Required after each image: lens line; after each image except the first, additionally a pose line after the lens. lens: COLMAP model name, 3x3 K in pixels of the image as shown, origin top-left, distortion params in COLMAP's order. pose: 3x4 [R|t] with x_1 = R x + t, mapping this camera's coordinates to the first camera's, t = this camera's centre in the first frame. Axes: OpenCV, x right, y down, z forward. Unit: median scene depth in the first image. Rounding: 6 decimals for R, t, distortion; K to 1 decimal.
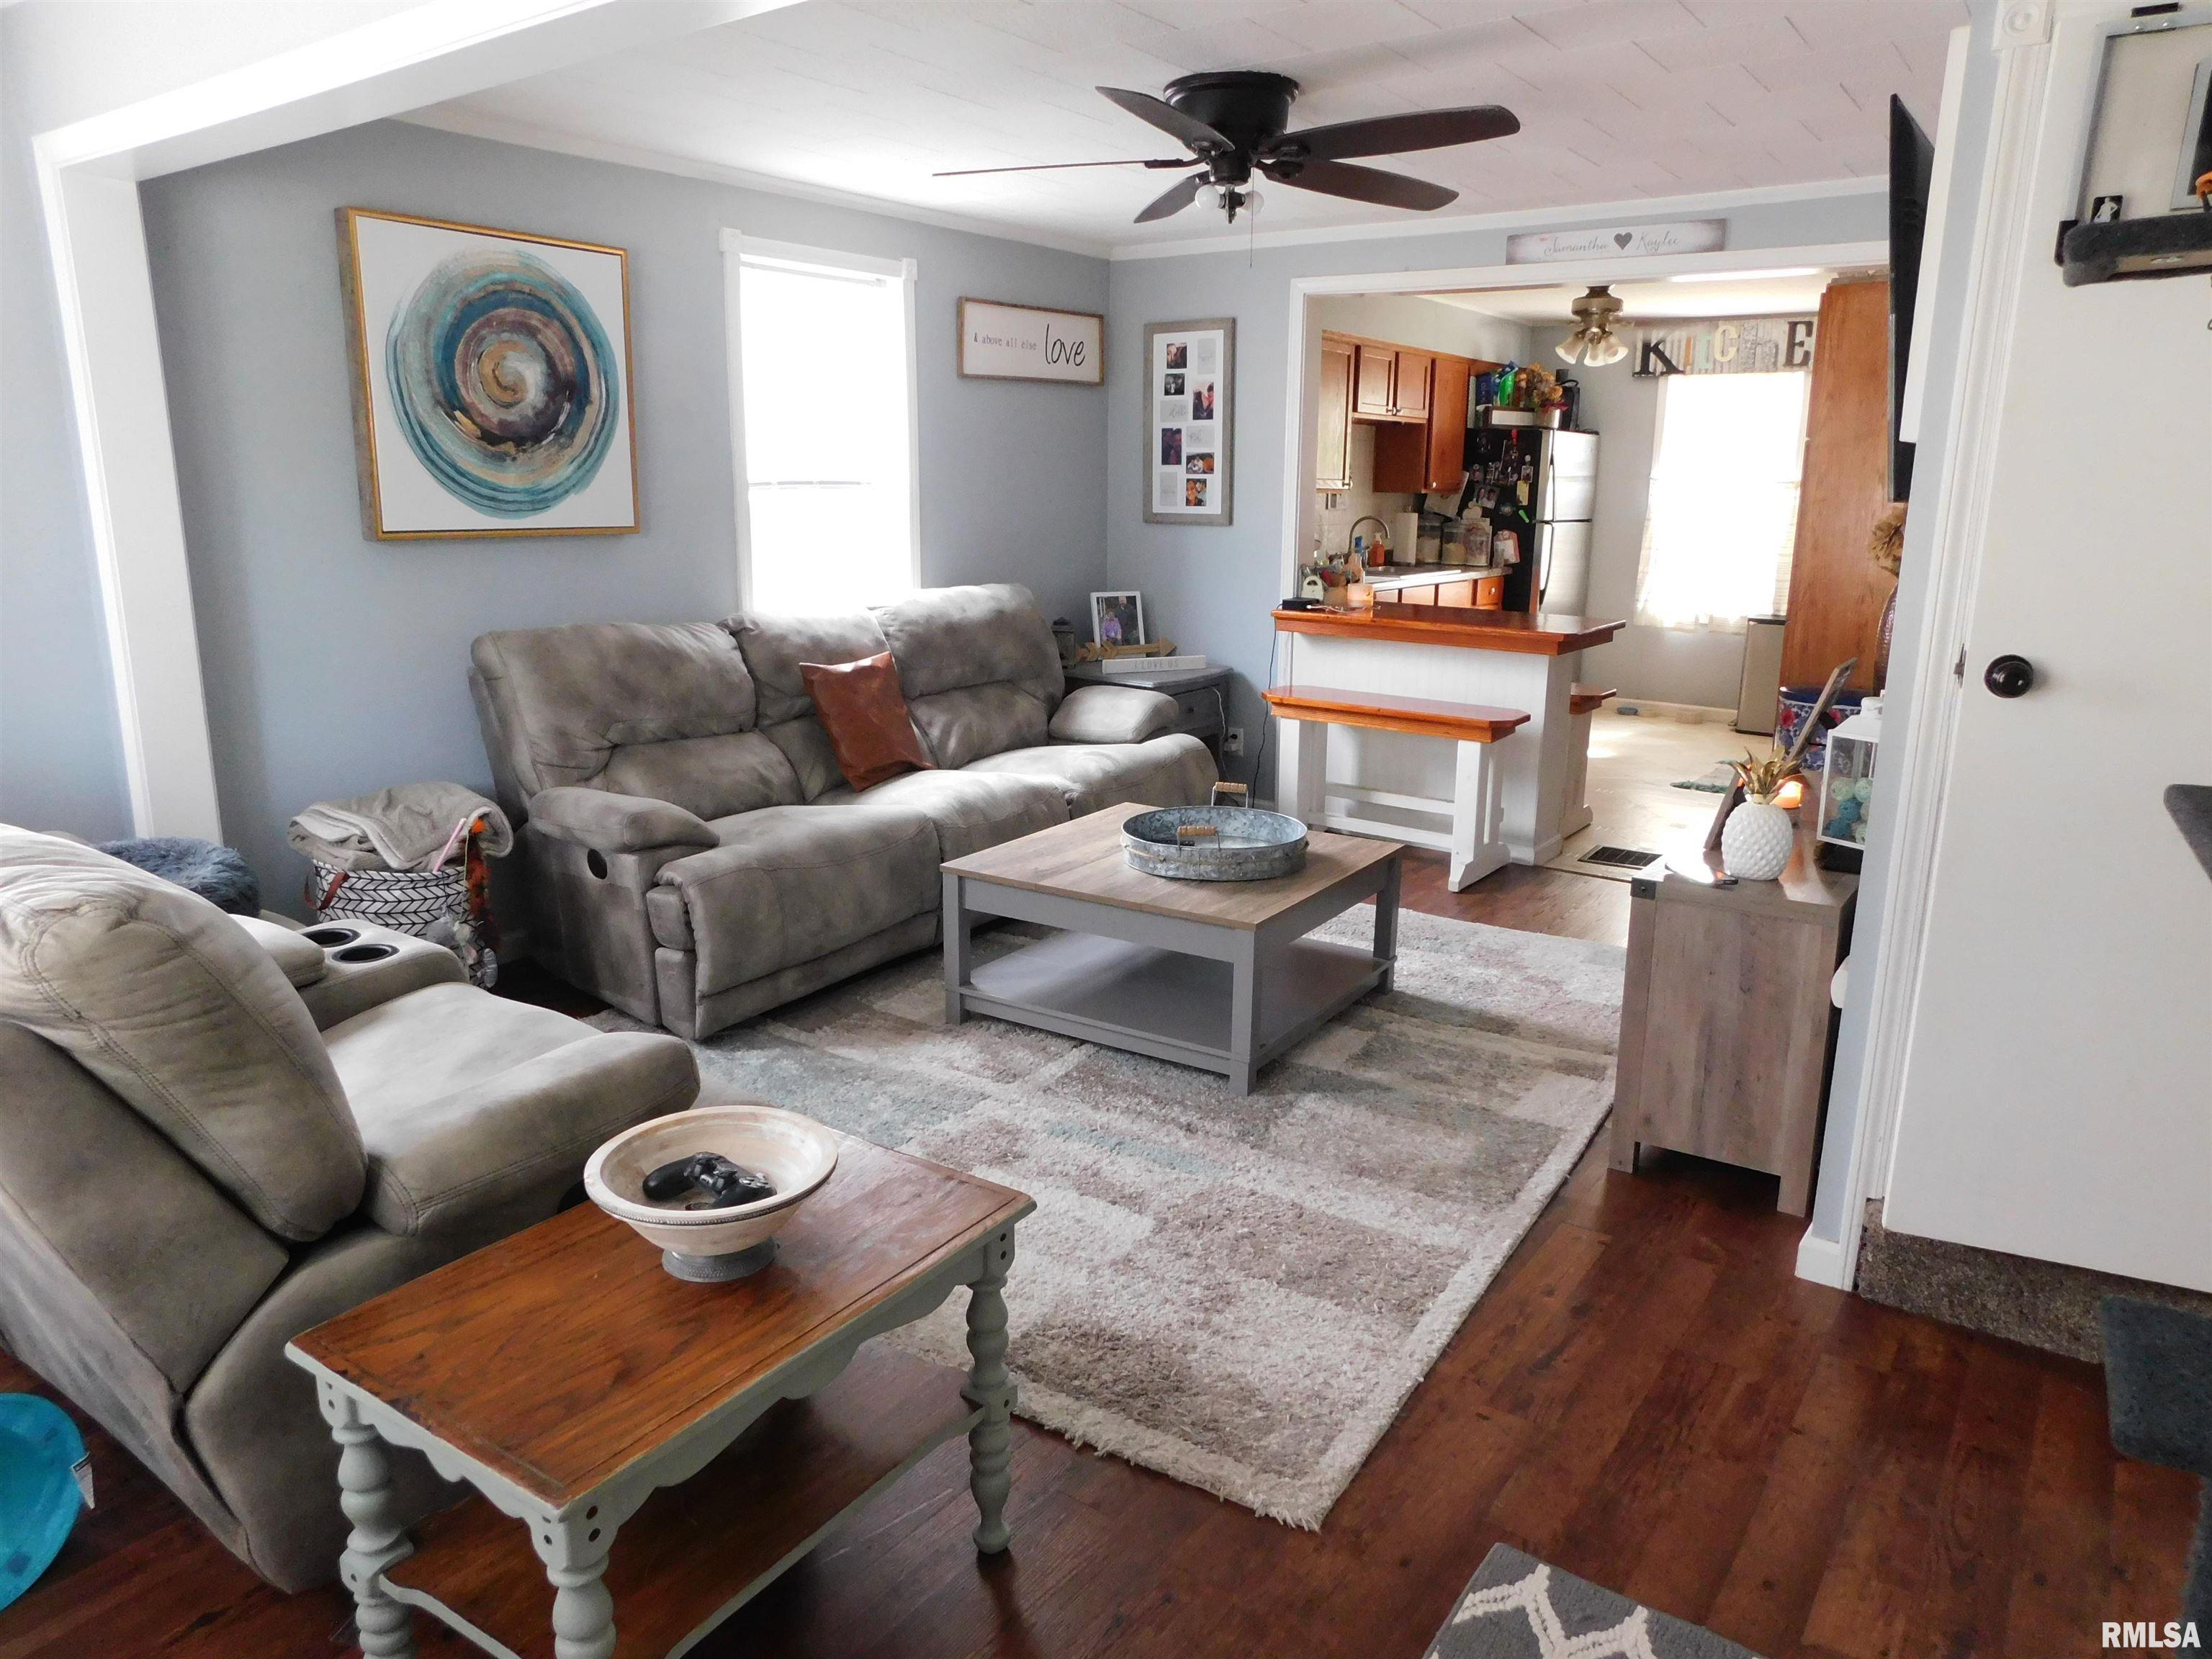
lens RADIAL K [[1458.7, 0, 1119.0], [0, 1458.7, 819.6], [0, 0, 1]] dist [-0.037832, -0.000875]
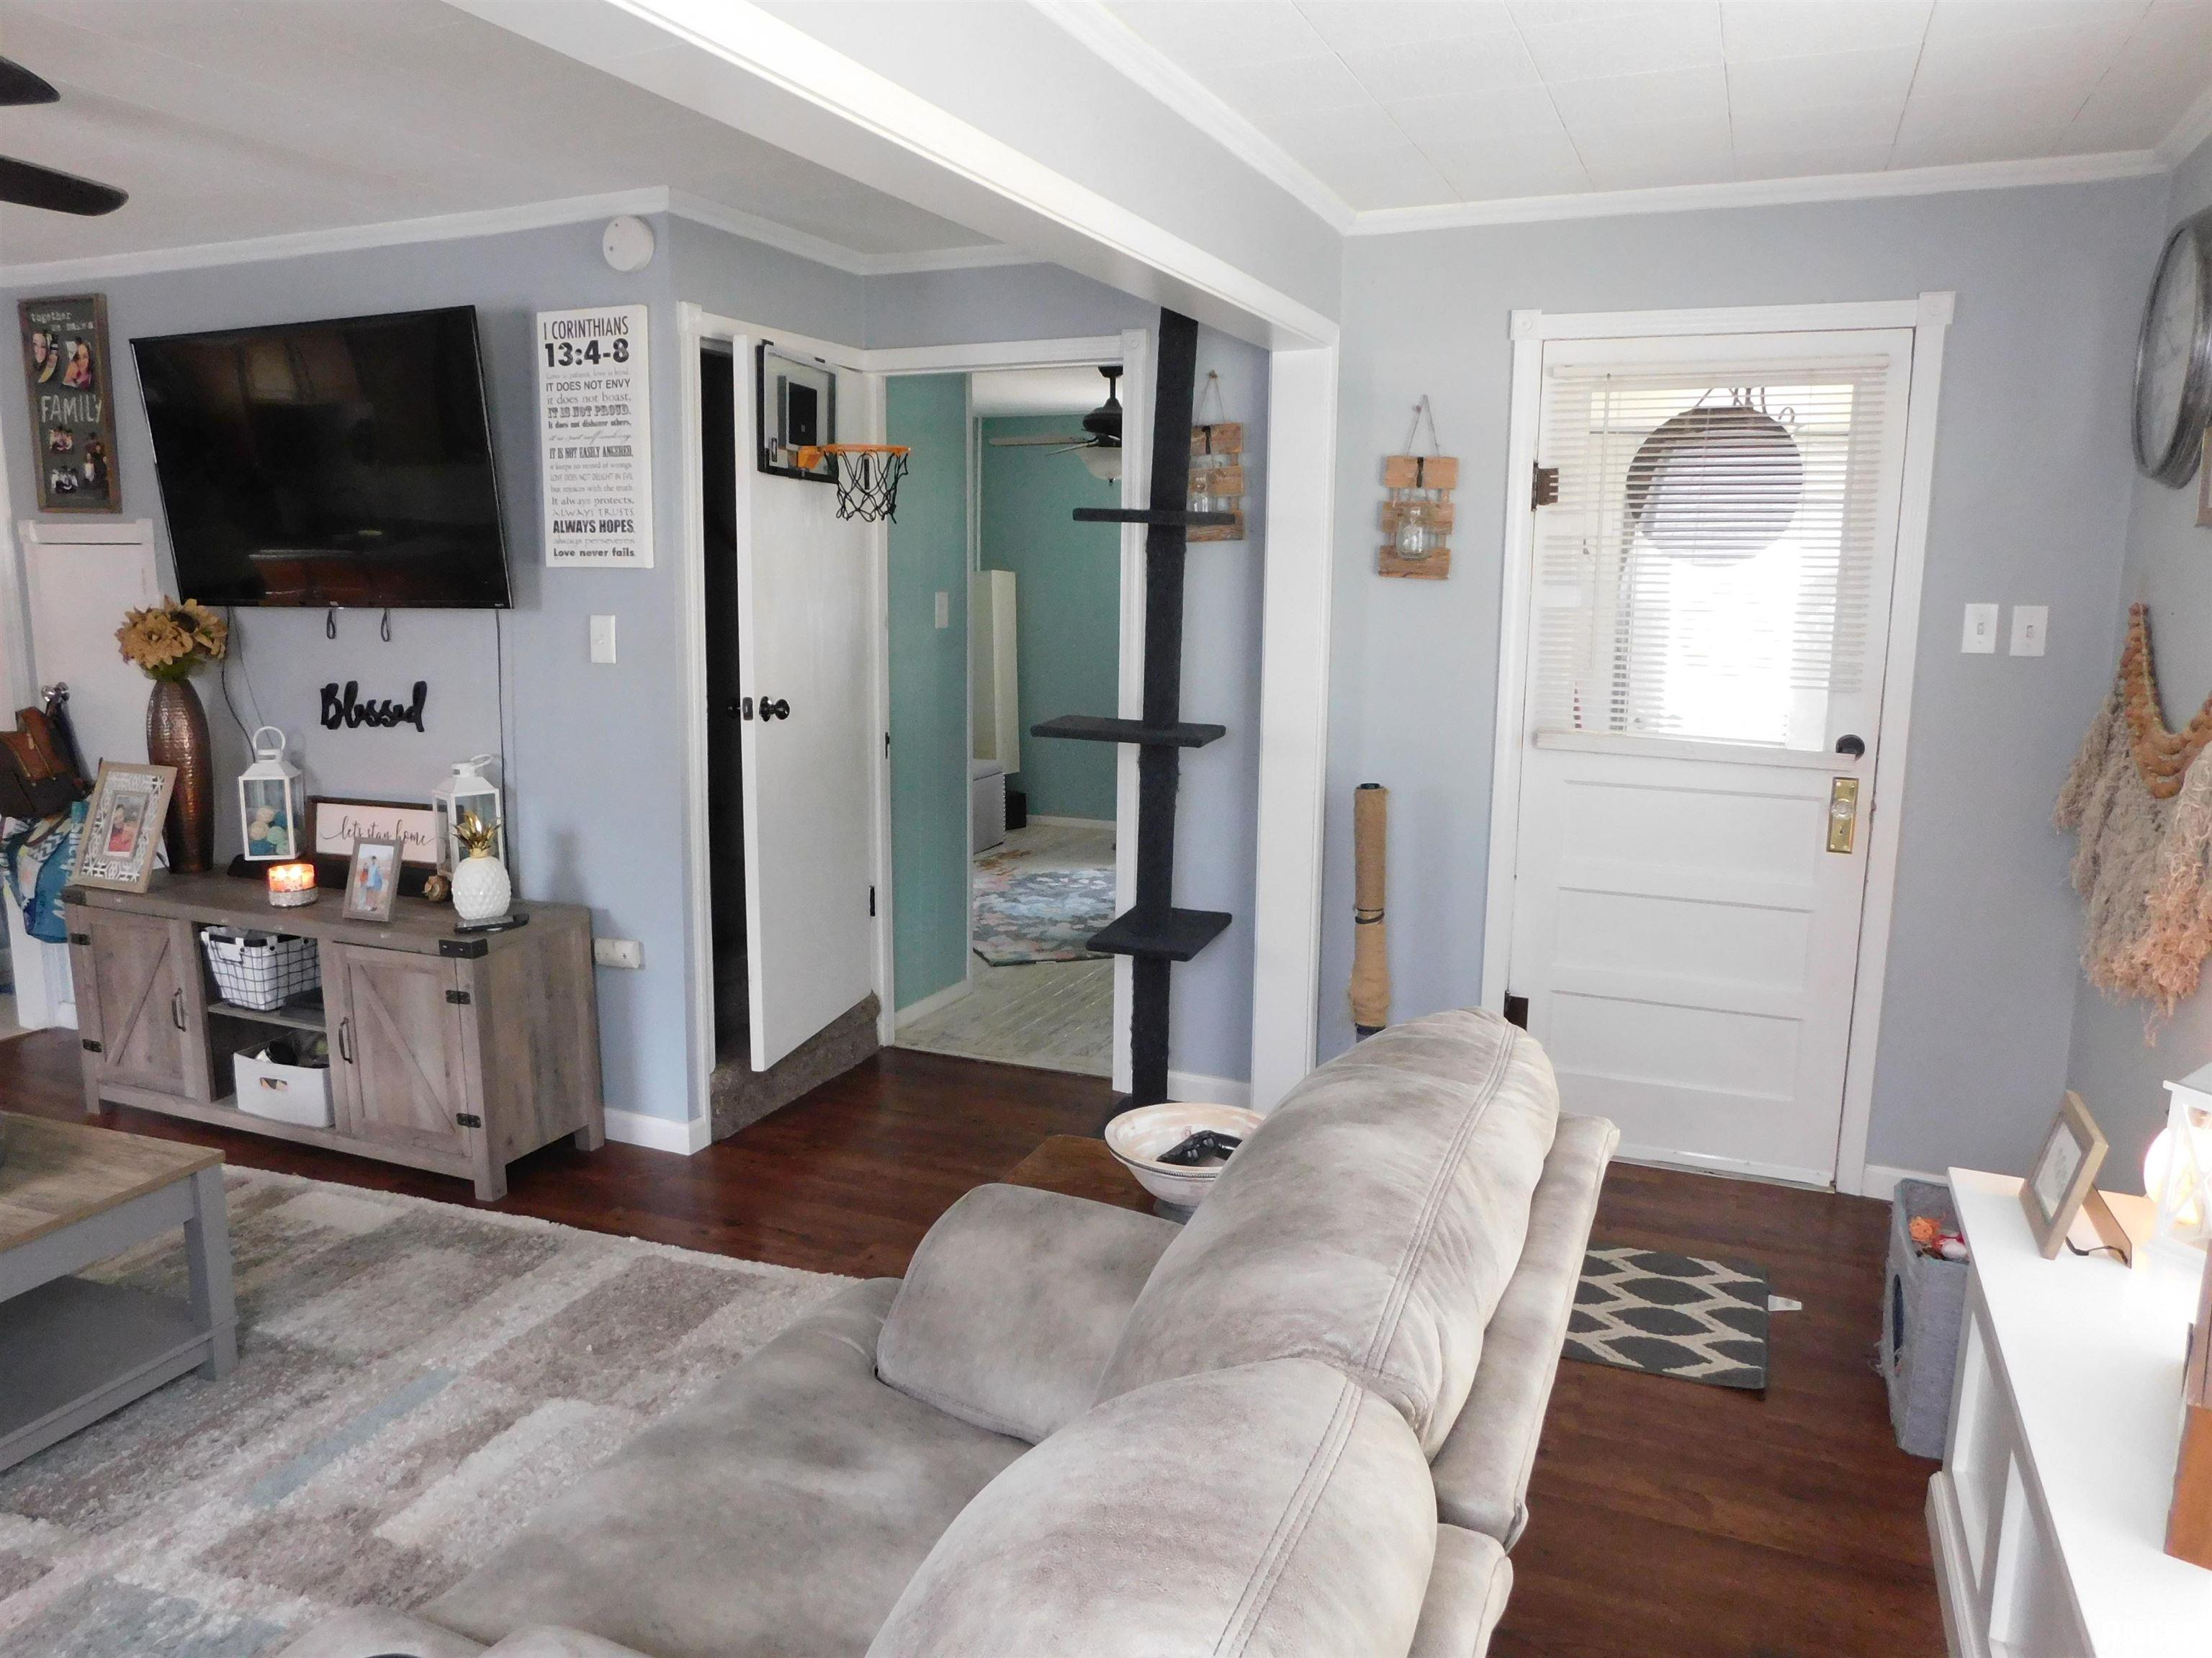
lens RADIAL K [[1458.5, 0, 1119.0], [0, 1458.5, 819.1], [0, 0, 1]] dist [-0.037832, -0.000875]
pose [[-0.220481, -0.166672, 0.961046, -0.633328], [0.212420, 0.953439, 0.214086, -0.142552], [-0.951980, 0.251347, -0.174810, 0.523902]]
